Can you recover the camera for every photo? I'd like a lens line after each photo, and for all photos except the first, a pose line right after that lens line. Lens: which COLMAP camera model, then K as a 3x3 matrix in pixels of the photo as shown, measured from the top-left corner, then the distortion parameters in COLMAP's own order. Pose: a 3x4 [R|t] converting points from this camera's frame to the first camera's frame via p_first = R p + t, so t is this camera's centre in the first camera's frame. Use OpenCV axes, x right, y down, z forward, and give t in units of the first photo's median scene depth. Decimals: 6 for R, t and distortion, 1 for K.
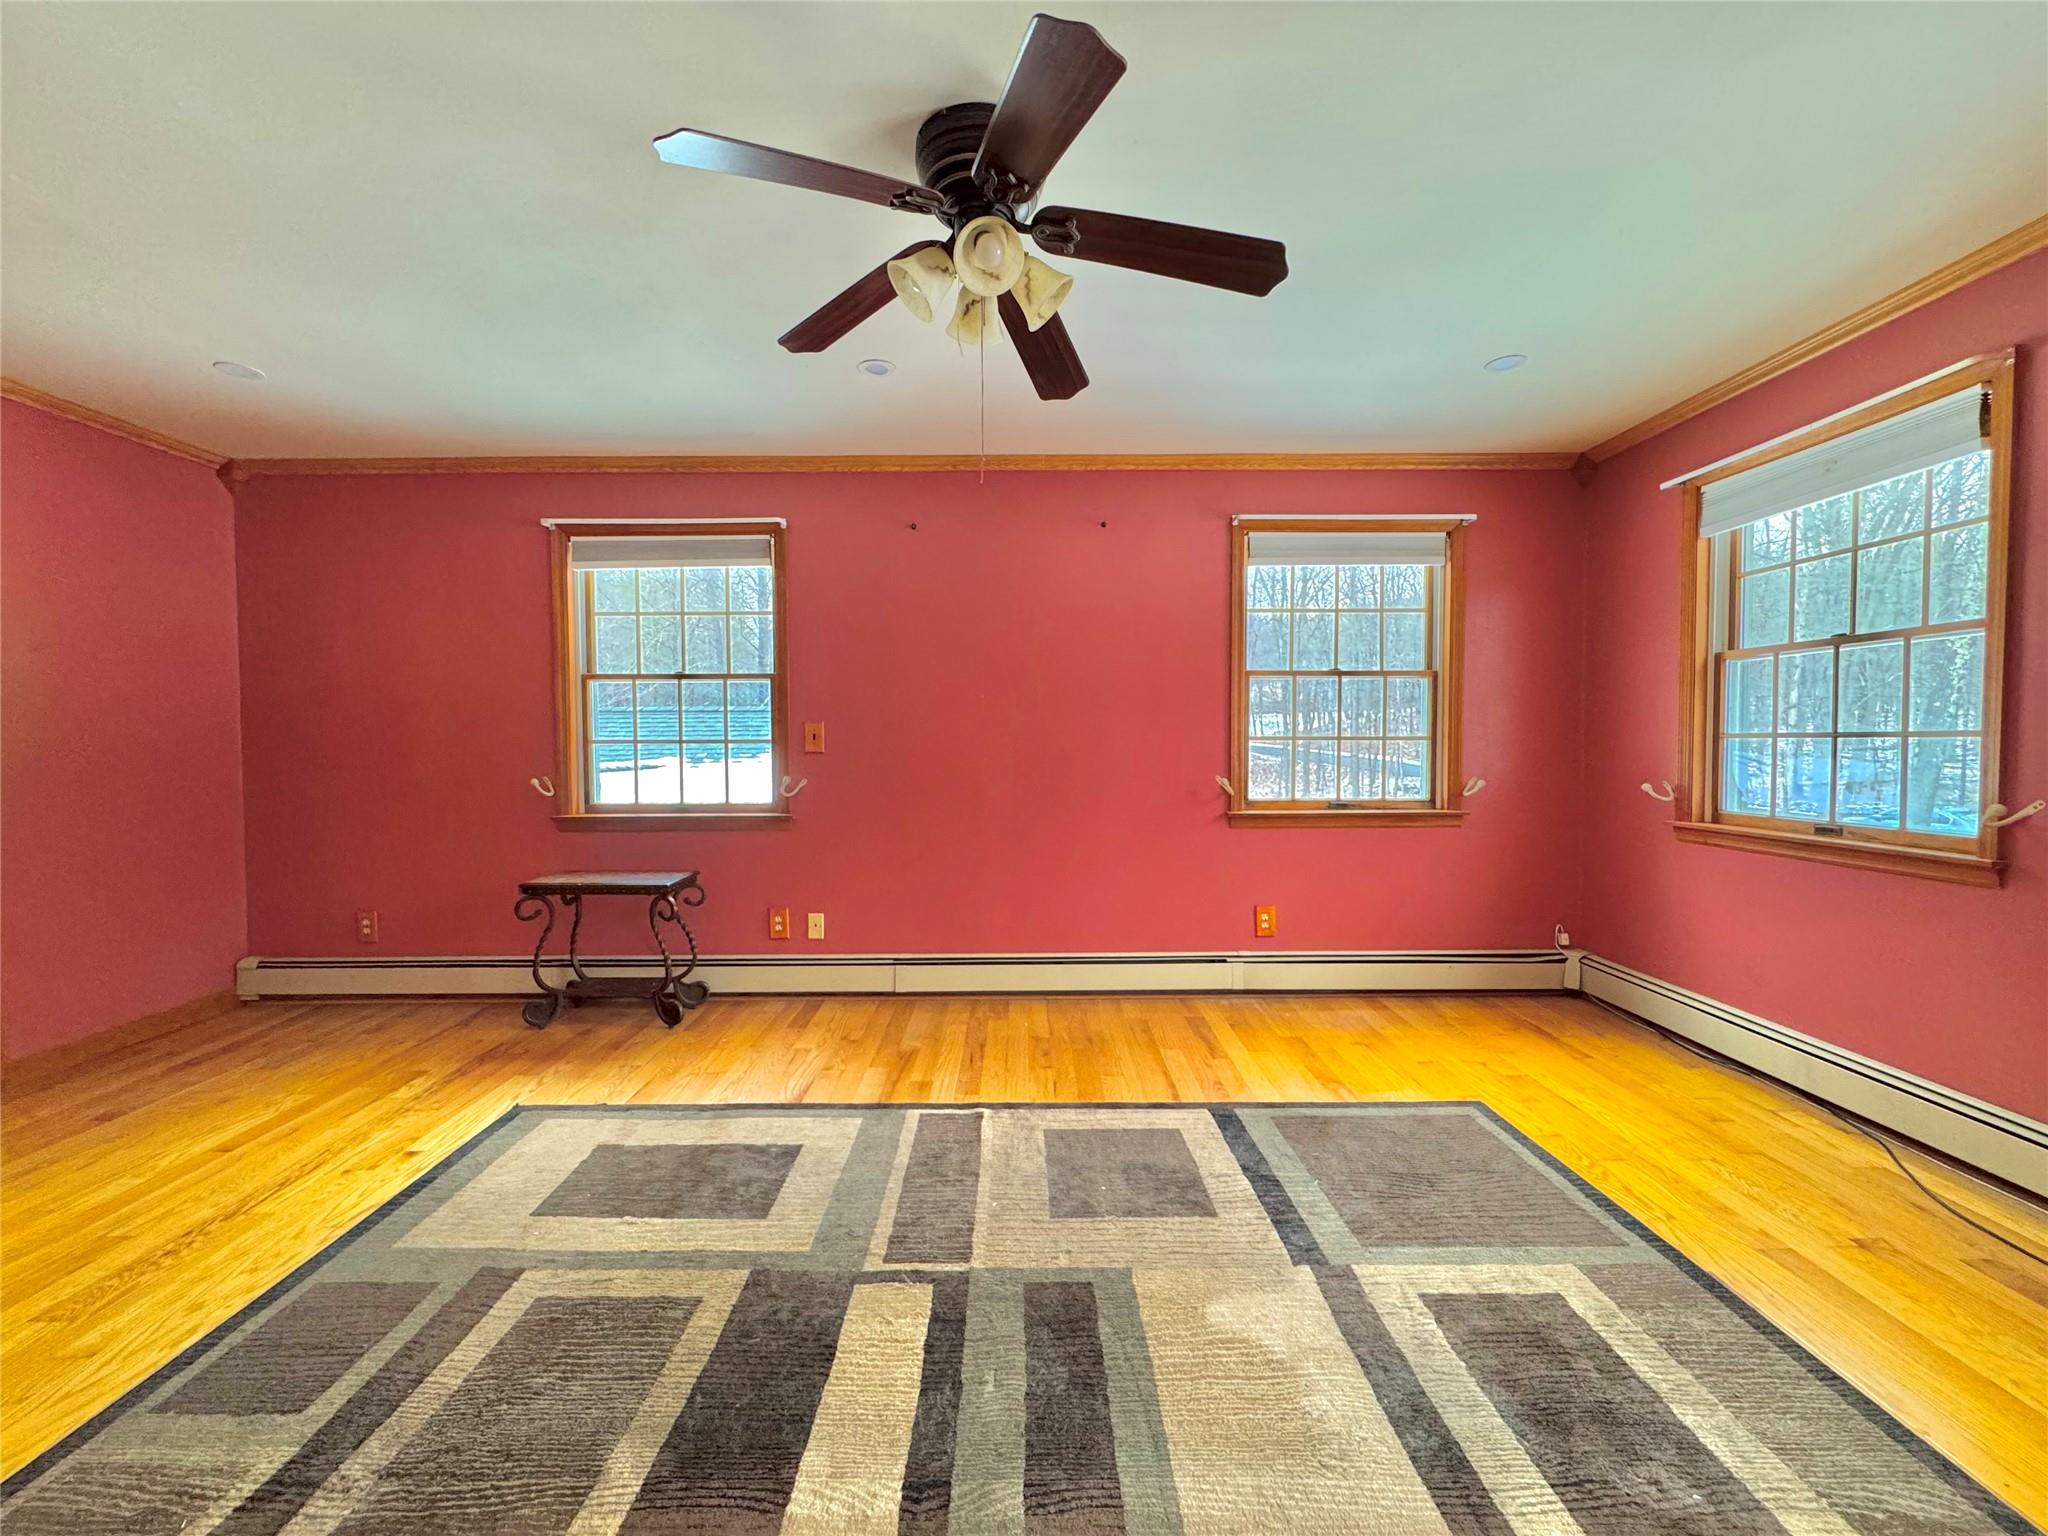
lens RADIAL K [[819.9, 0, 1024.0], [0, 819.9, 768.0], [0, 0, 1]] dist [-0.002207, -0.000167]
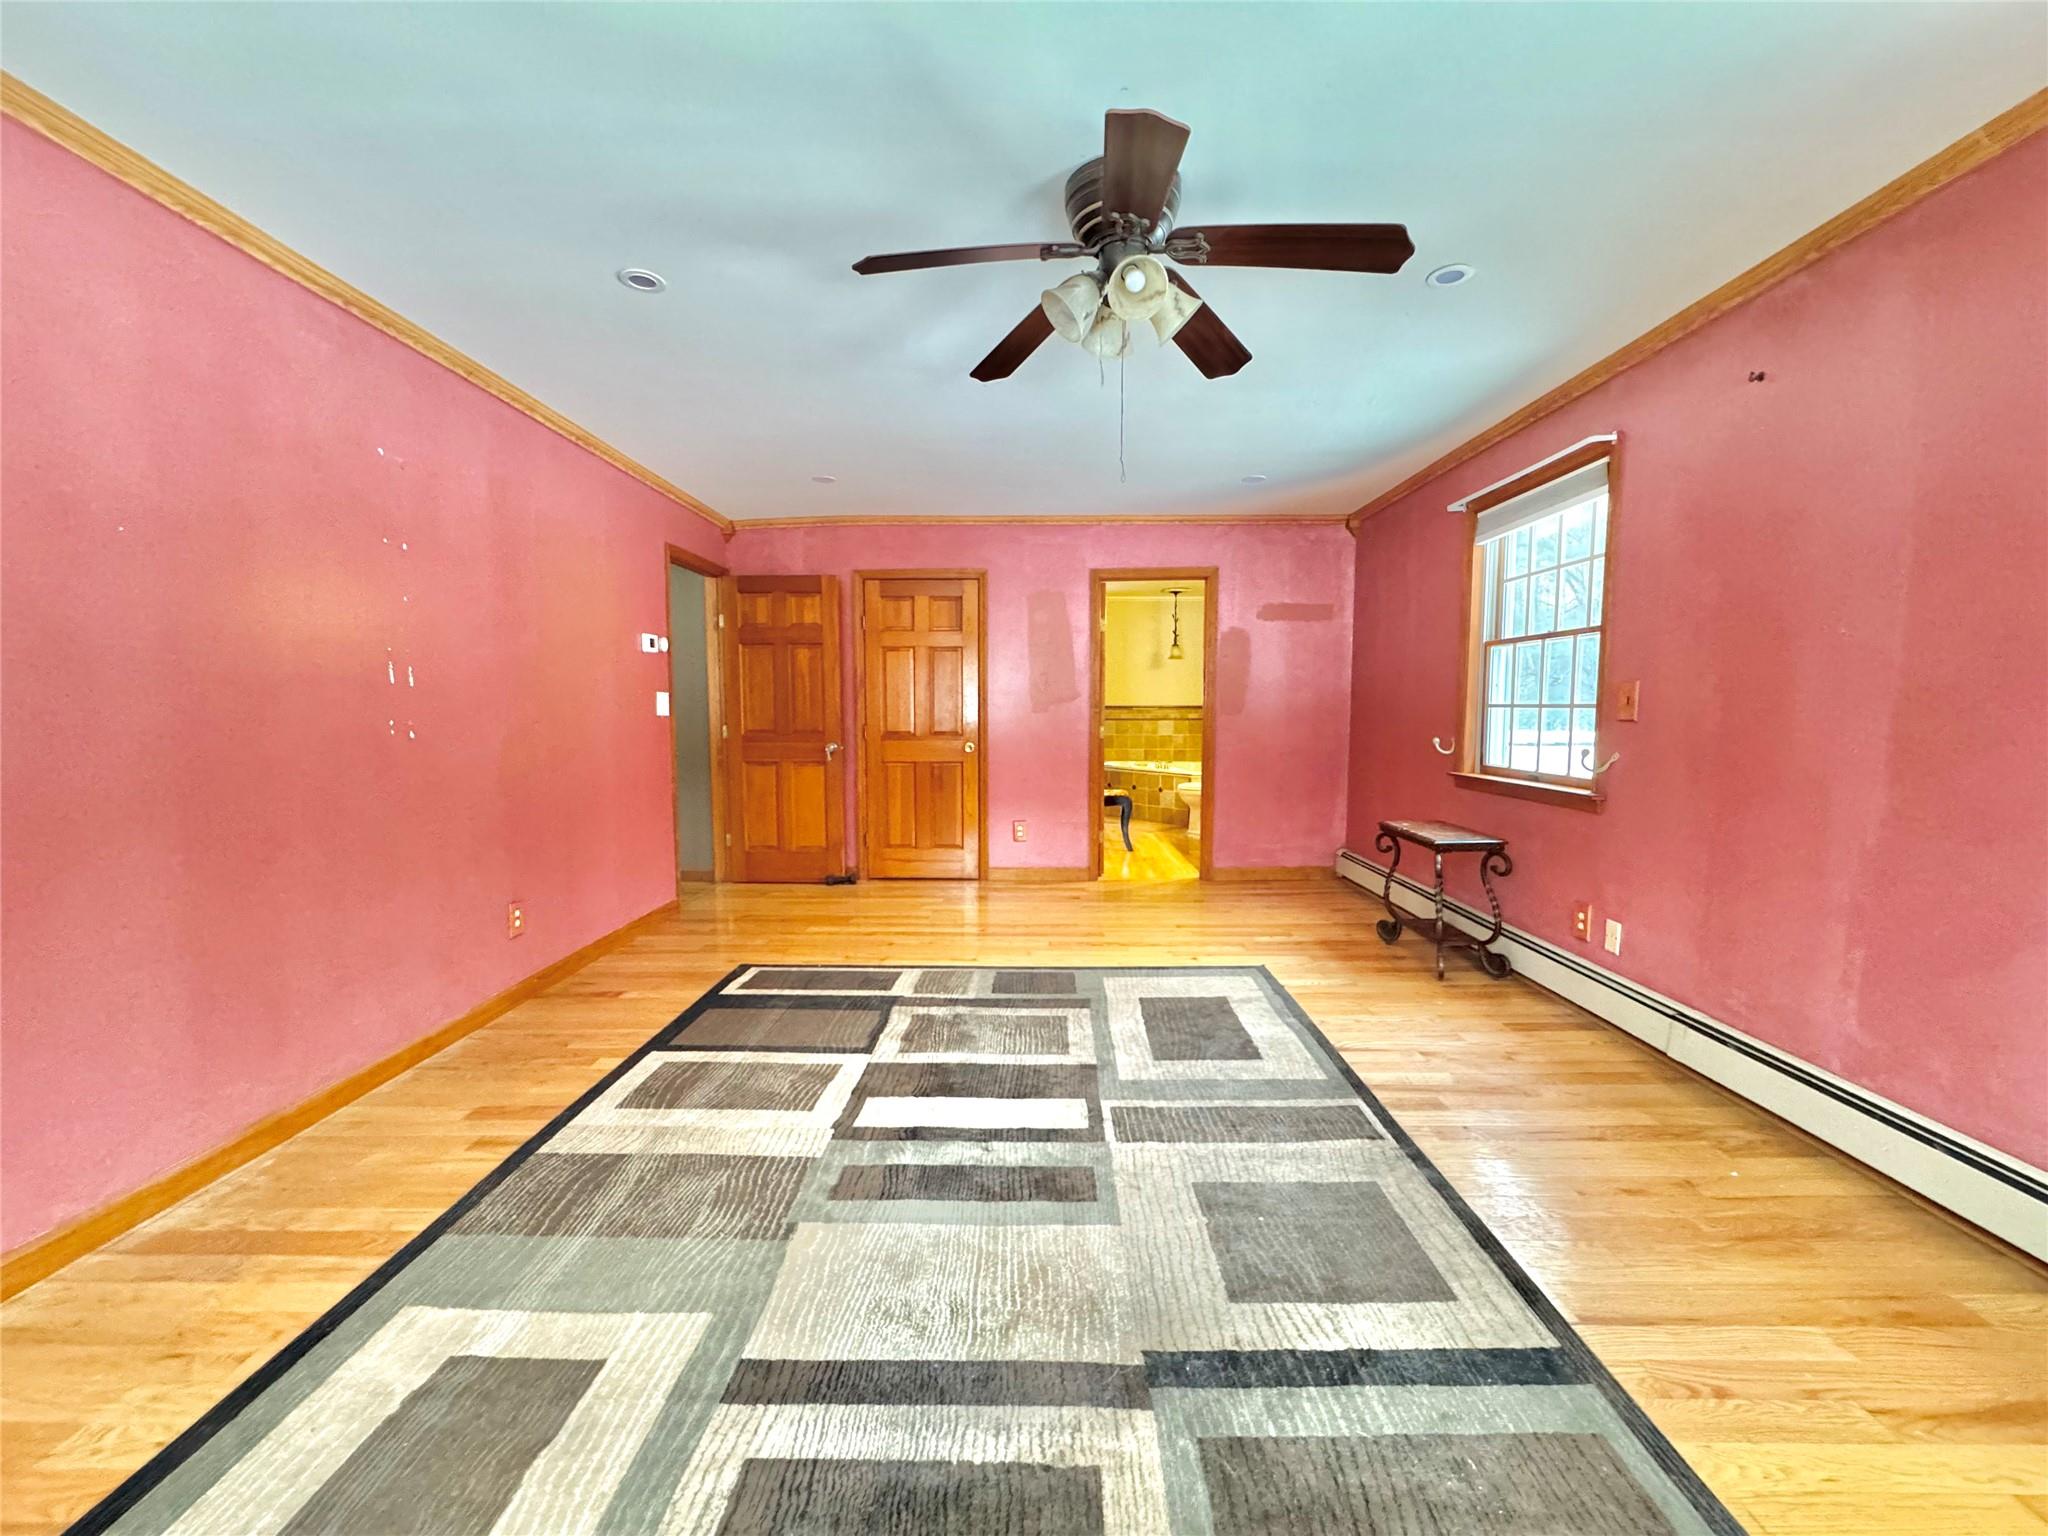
lens RADIAL K [[813.1, 0, 1019.9], [0, 813.1, 767.7], [0, 0, 1]] dist [0.000752, -0.000127]
pose [[-0.024036, 0.081297, -0.996400, 0.790270], [-0.029610, 0.996193, 0.081994, -0.029993], [0.999272, 0.031474, -0.021537, 0.628739]]
